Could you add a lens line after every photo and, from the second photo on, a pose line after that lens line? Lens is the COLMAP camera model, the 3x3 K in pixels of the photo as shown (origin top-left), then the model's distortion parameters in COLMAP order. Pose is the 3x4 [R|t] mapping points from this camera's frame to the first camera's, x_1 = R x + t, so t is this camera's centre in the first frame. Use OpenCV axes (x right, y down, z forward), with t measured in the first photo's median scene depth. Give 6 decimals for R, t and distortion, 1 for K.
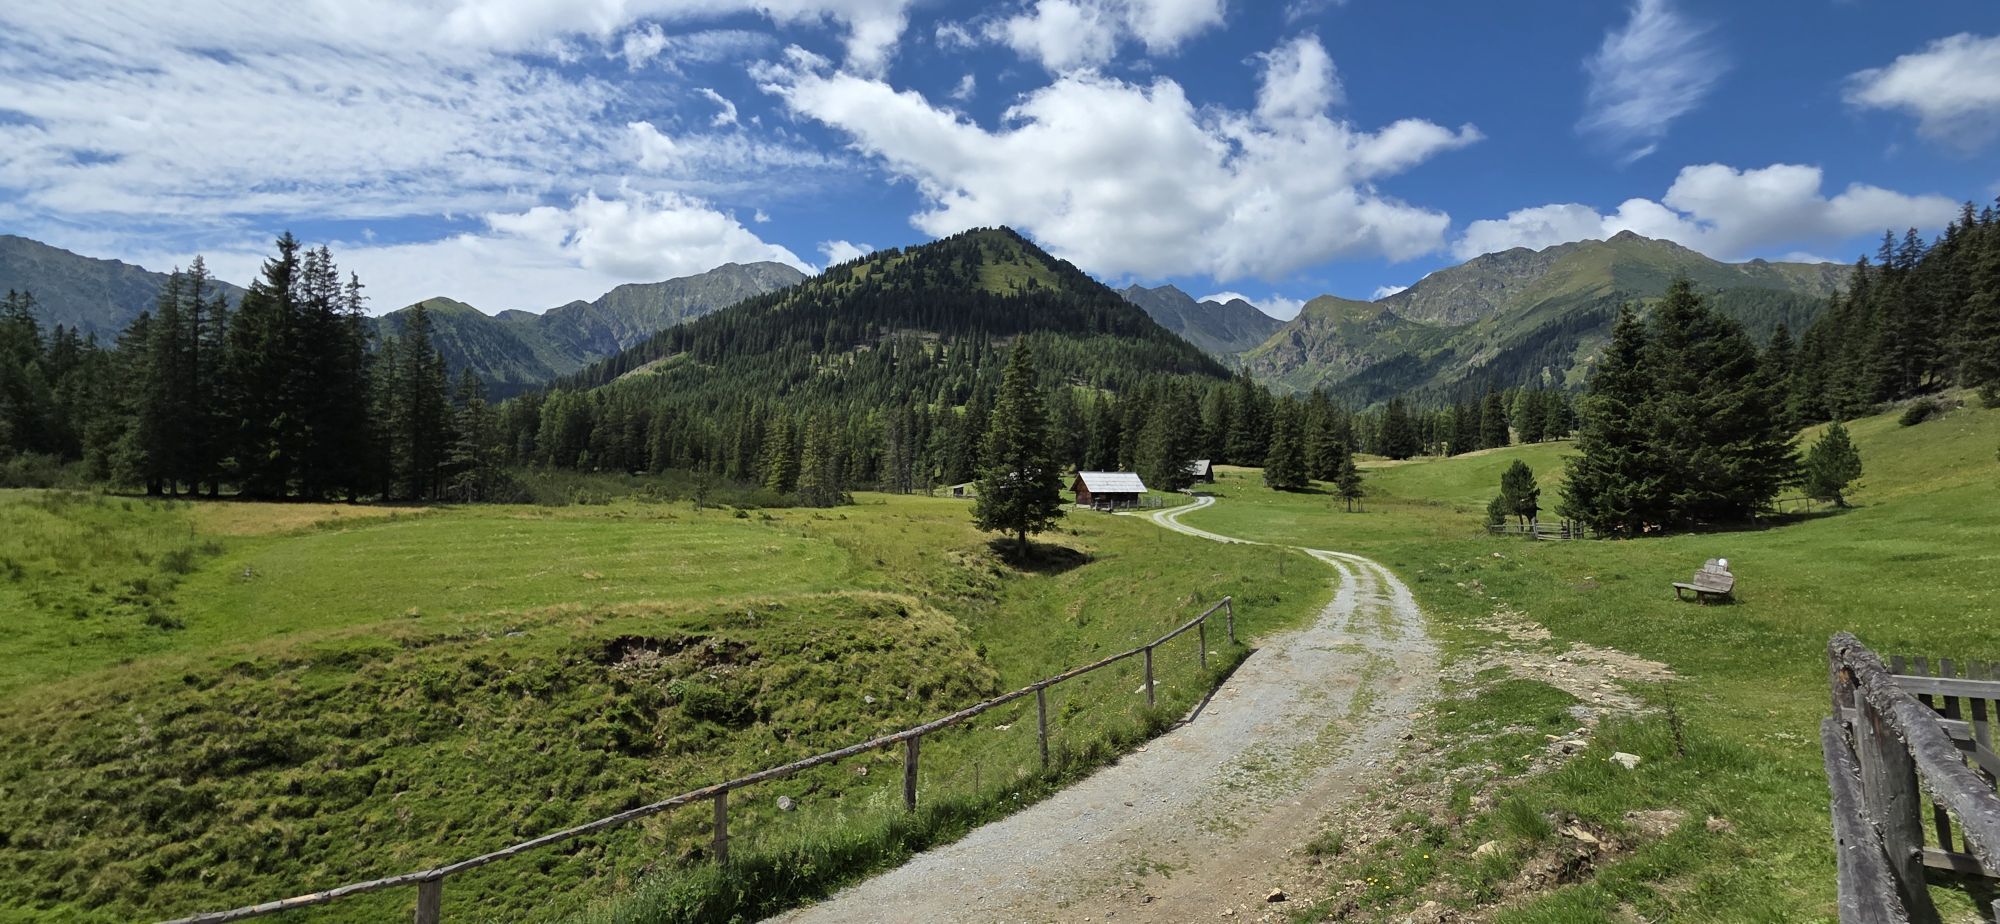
lens RADIAL K [[825.1, 0, 1000.0], [0, 825.1, 462.0], [0, 0, 1]] dist [0.006054, -0.000867]
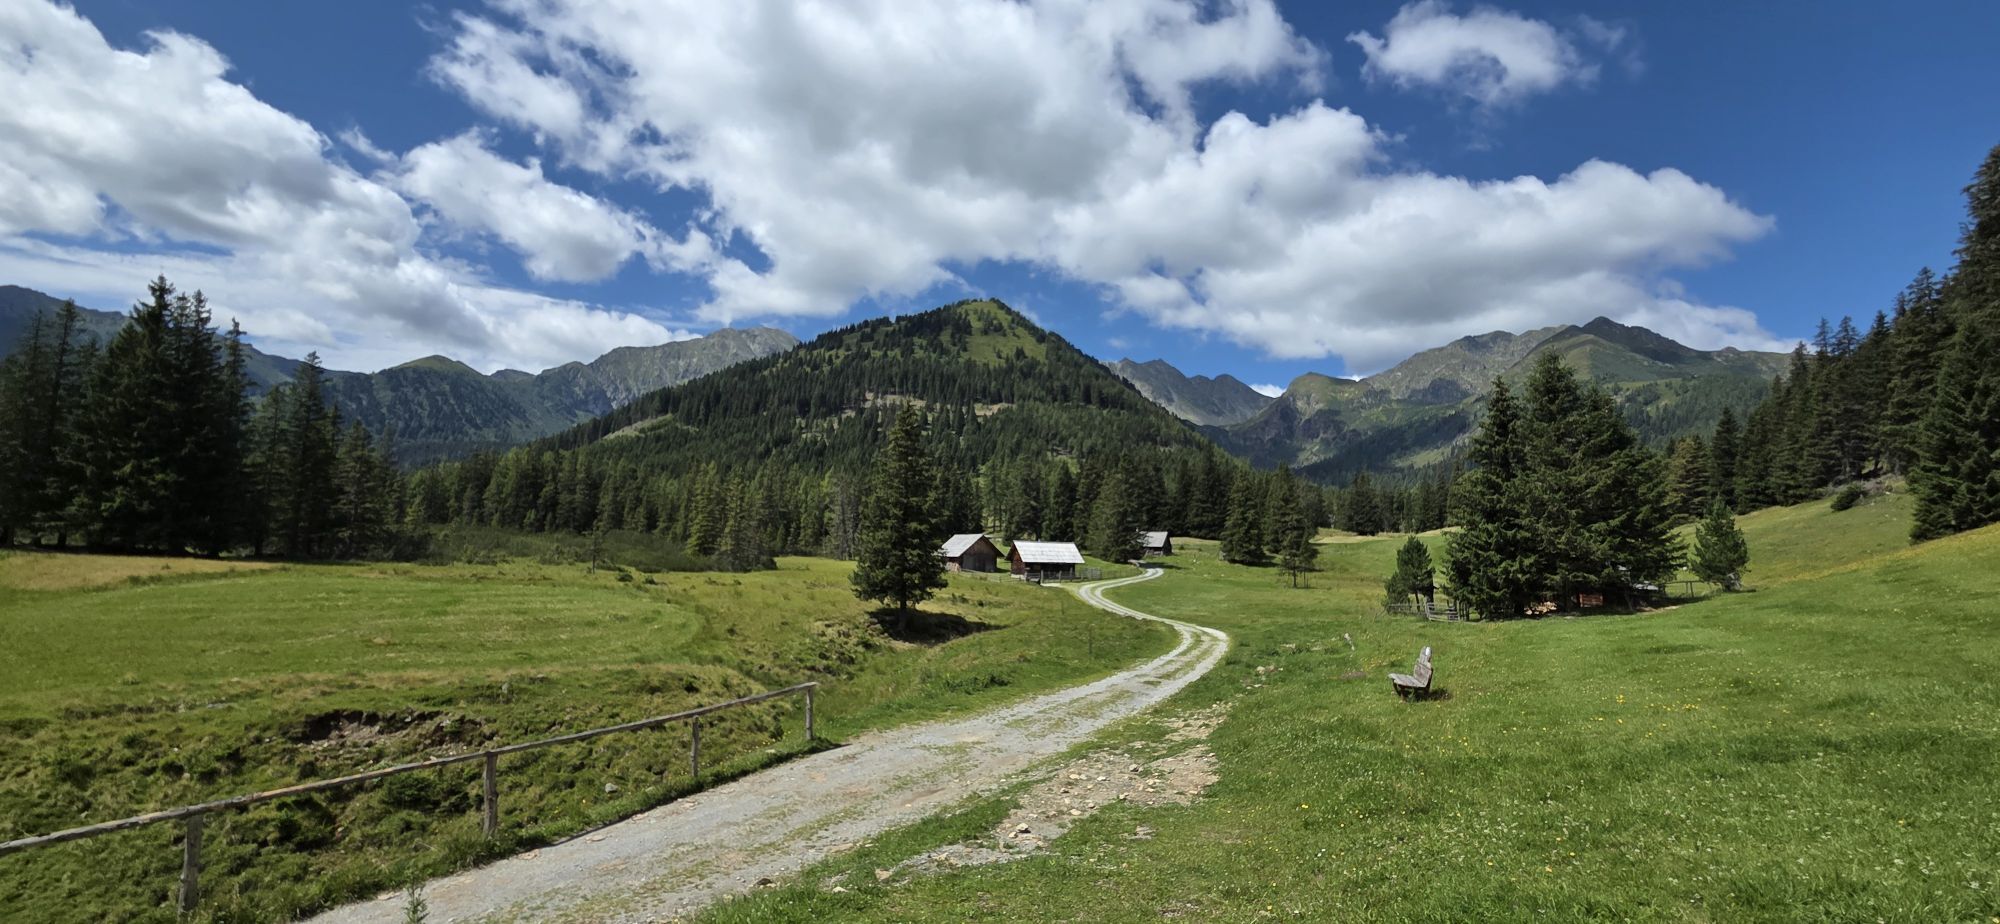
lens RADIAL K [[825.1, 0, 1000.0], [0, 825.1, 462.0], [0, 0, 1]] dist [0.006054, -0.000867]
pose [[0.999735, 0.021194, 0.008956, 0.096970], [-0.020376, 0.996325, -0.083195, 0.000966], [-0.010687, 0.082991, 0.996493, 0.028360]]
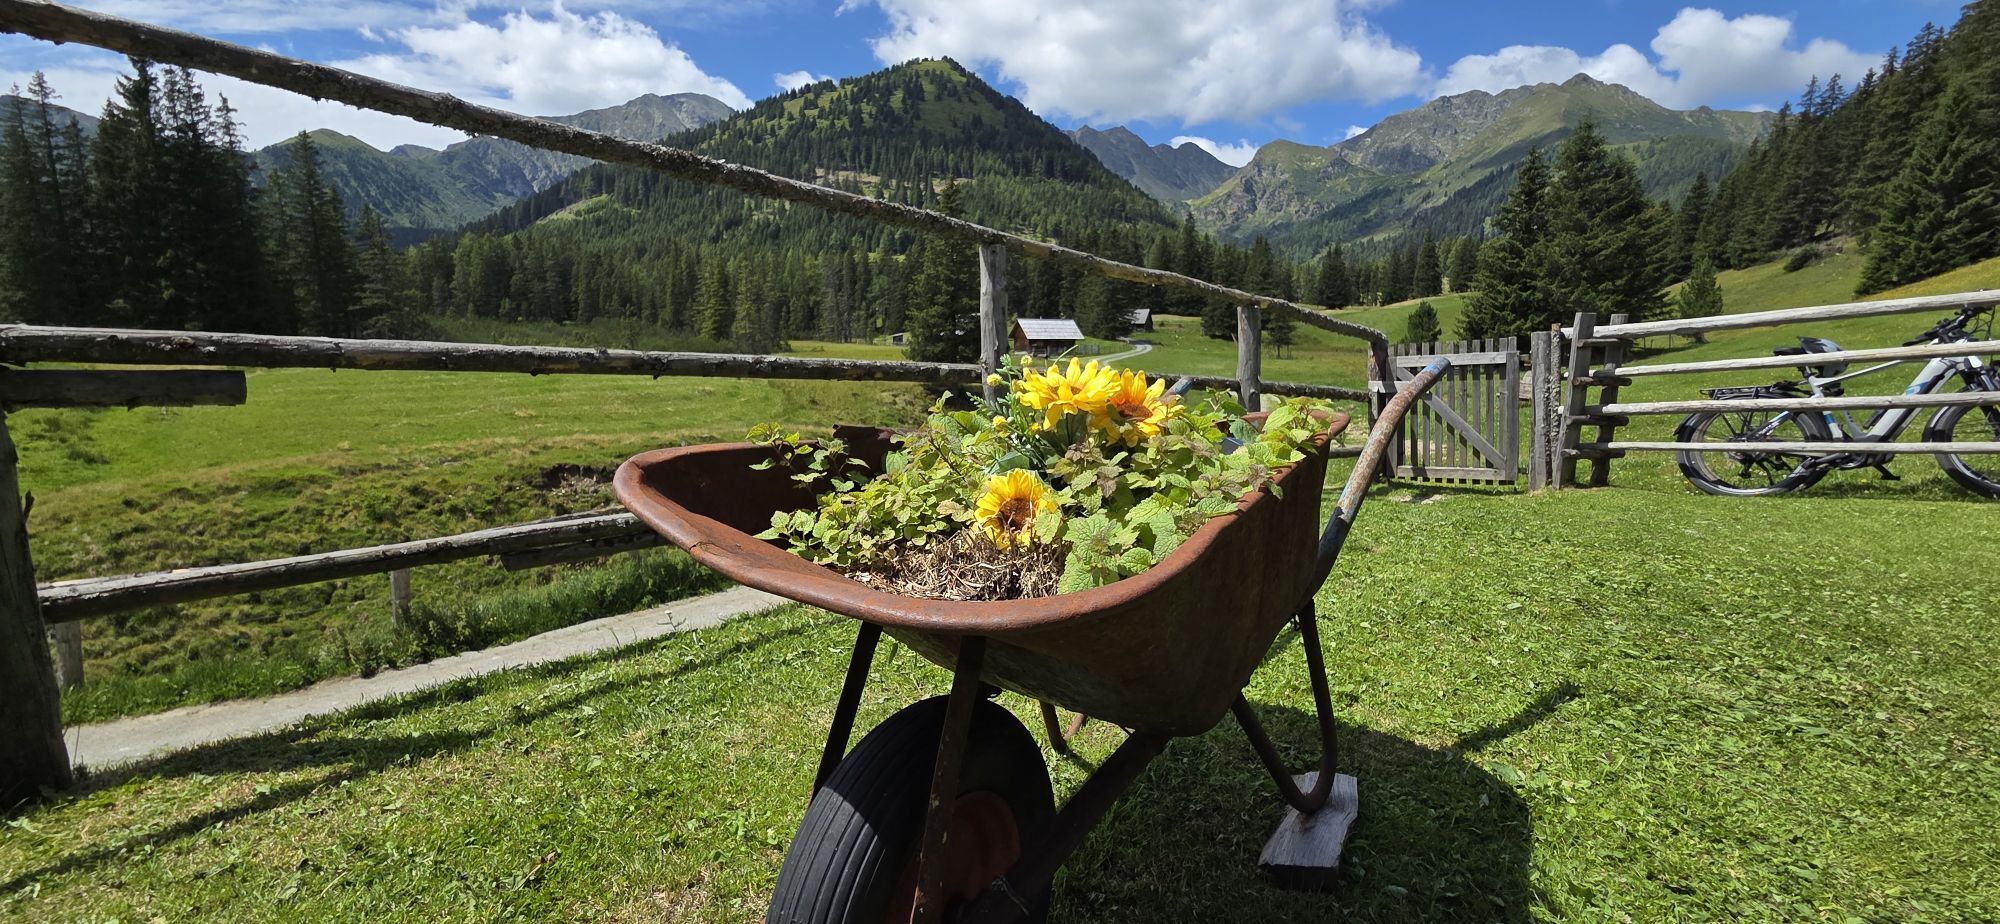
lens RADIAL K [[825.1, 0, 1000.0], [0, 825.1, 462.0], [0, 0, 1]] dist [0.006054, -0.000867]
pose [[0.997958, -0.011986, 0.062737, 0.013426], [0.000767, 0.984412, 0.175876, 0.009397], [-0.063867, -0.175469, 0.982411, -0.024050]]
